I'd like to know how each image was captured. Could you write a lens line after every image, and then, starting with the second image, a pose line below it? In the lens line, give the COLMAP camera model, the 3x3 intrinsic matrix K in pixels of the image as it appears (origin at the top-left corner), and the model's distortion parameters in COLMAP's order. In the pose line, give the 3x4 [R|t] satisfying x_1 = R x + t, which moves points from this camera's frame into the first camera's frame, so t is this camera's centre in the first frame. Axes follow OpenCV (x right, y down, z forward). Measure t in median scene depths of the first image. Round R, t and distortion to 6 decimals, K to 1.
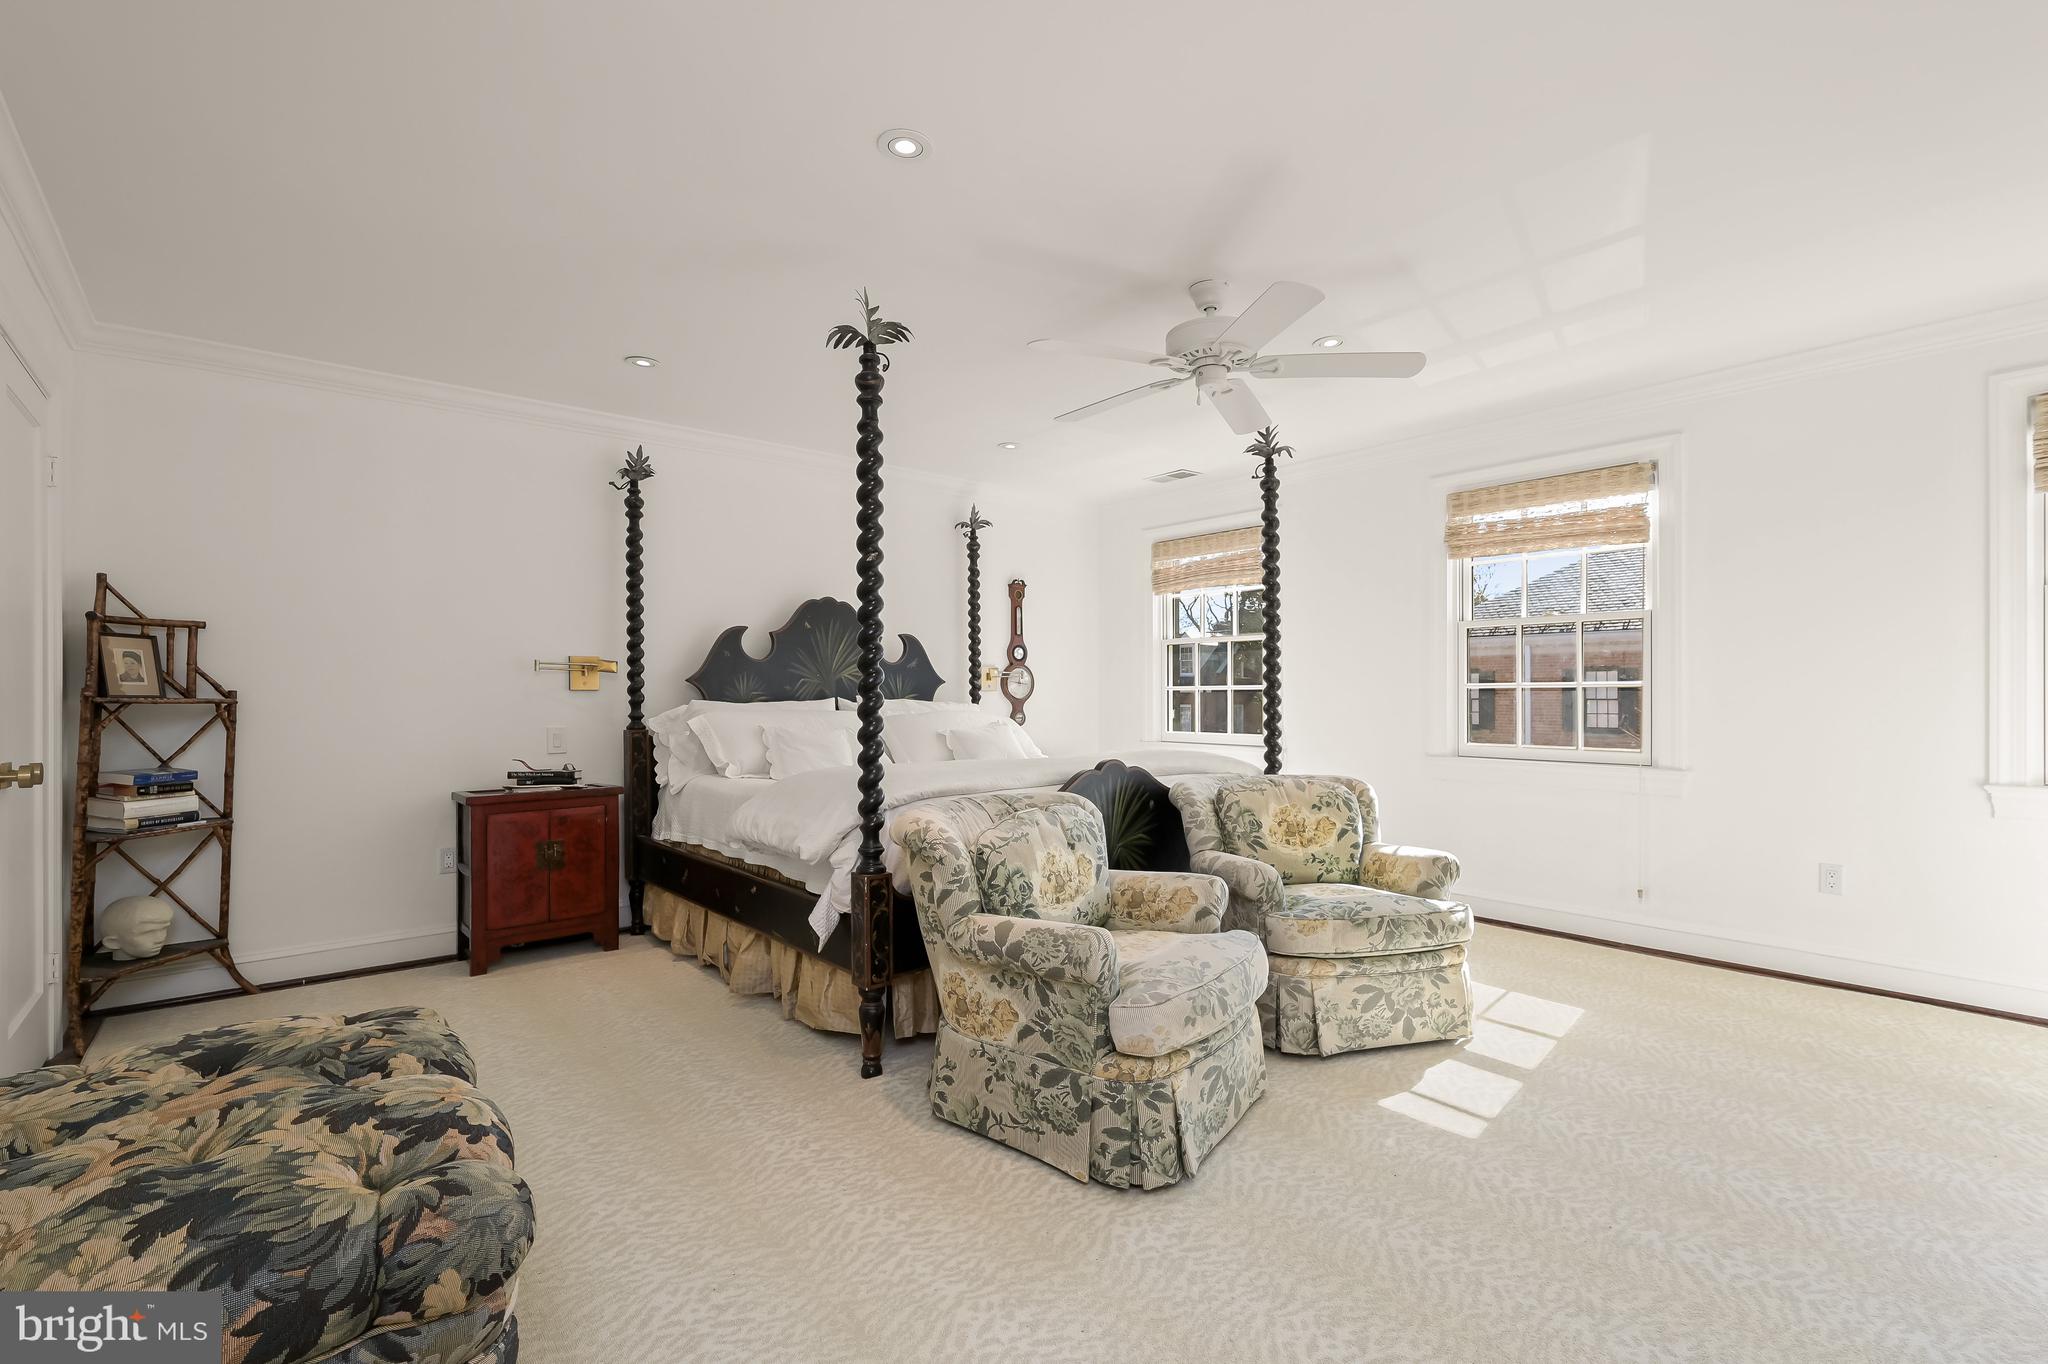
lens RADIAL K [[901.1, 0, 1032.8], [0, 901.1, 691.9], [0, 0, 1]] dist [-0.001958, -0.000121]
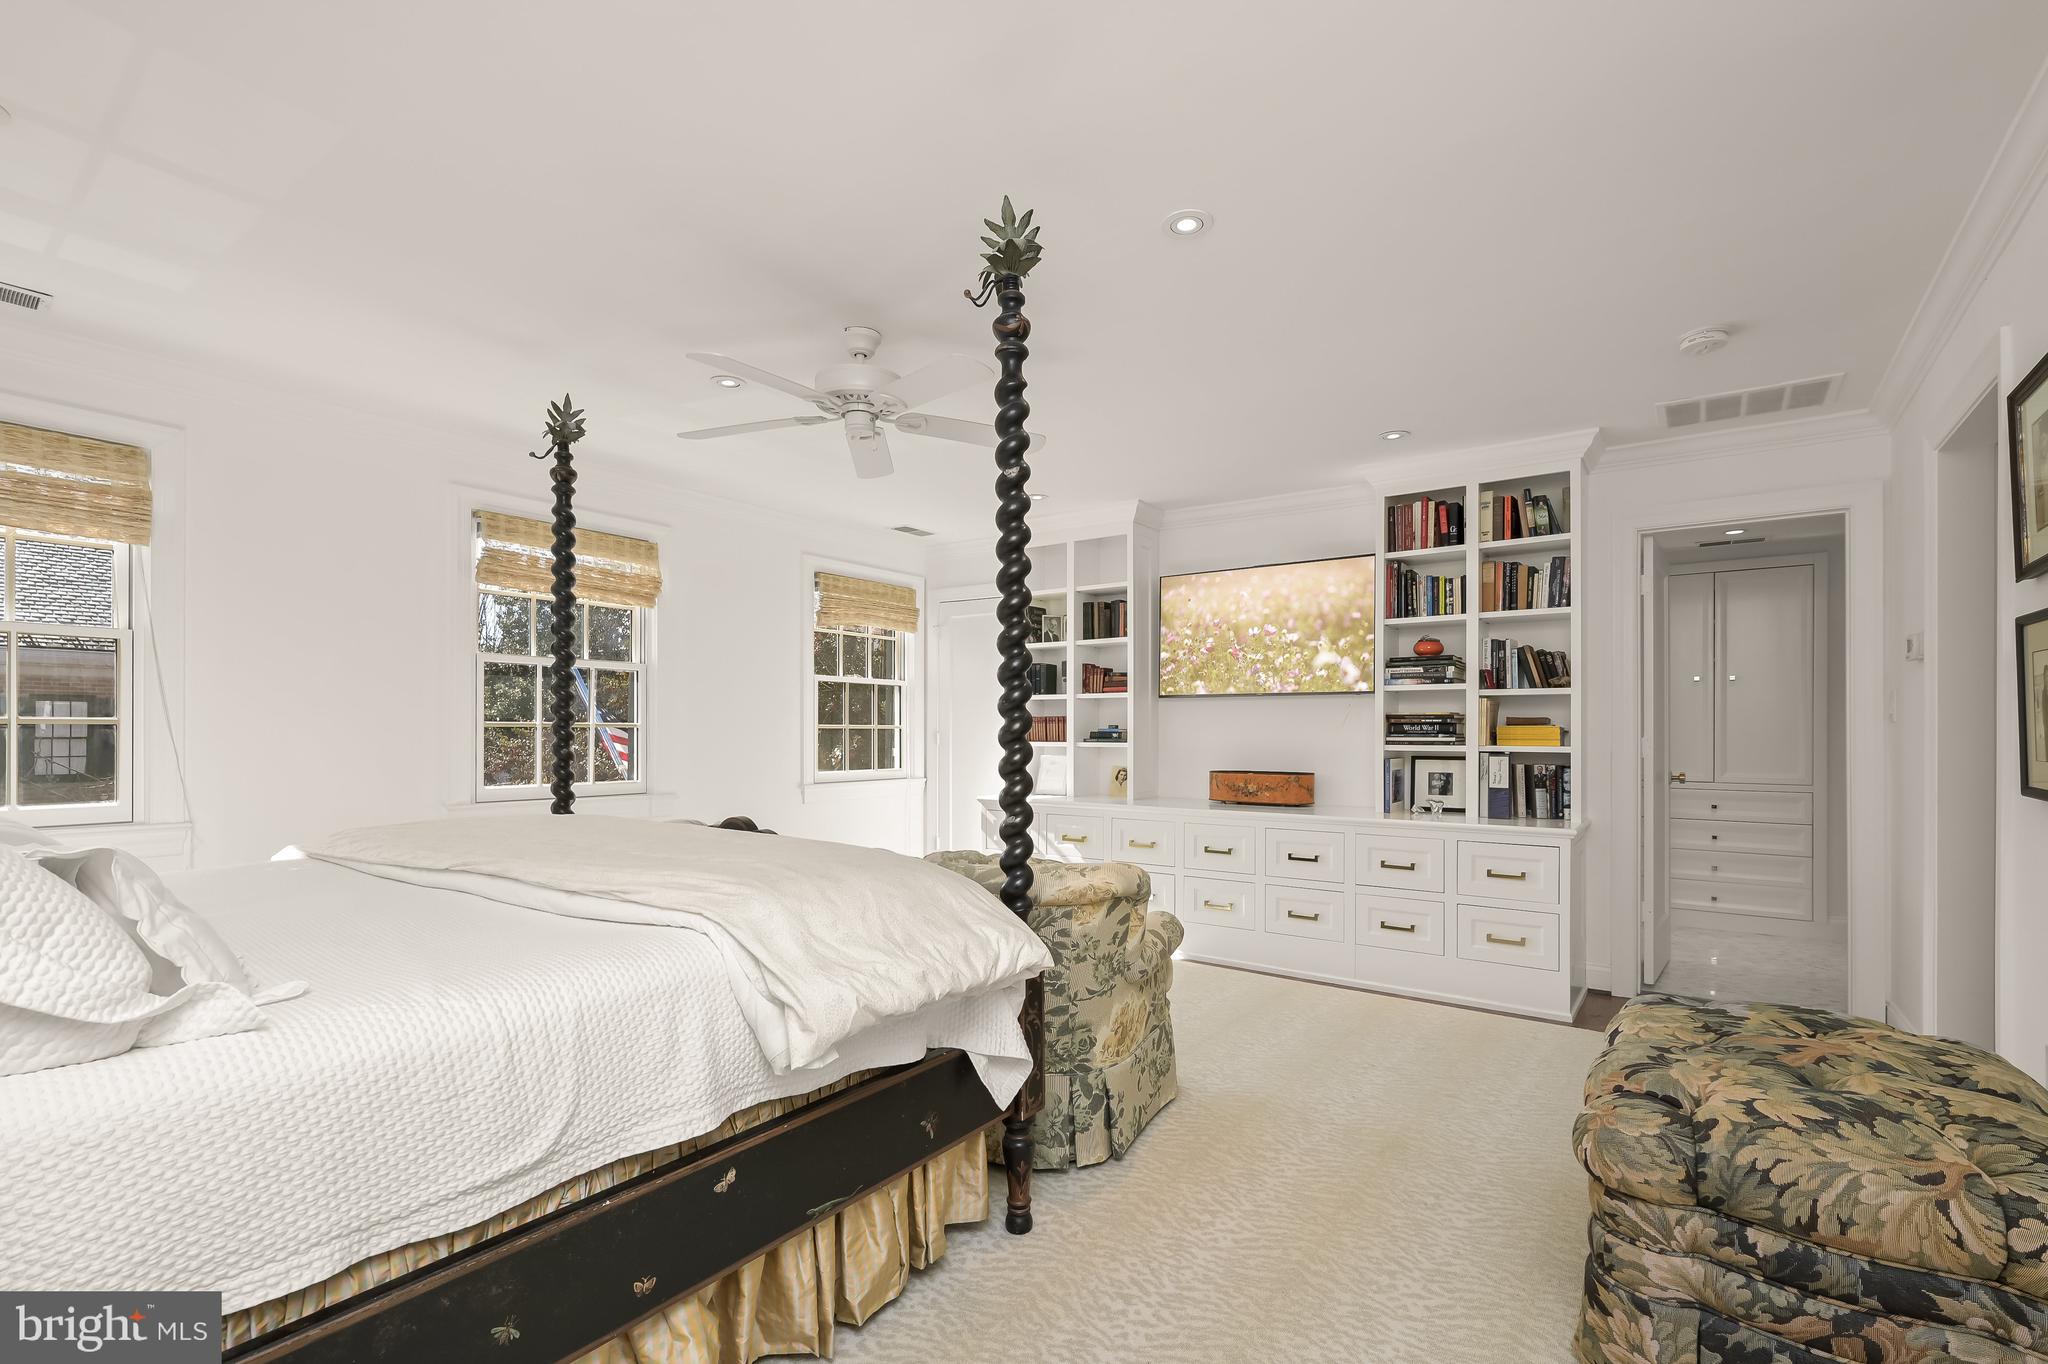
lens RADIAL K [[907.1, 0, 1022.3], [0, 907.1, 736.0], [0, 0, 1]] dist [-0.028688, -0.000075]
pose [[-0.215548, 0.000743, 0.976493, -0.800697], [-0.006561, 0.999976, -0.002210, 0.006809], [-0.976471, -0.006883, -0.215538, 1.000619]]
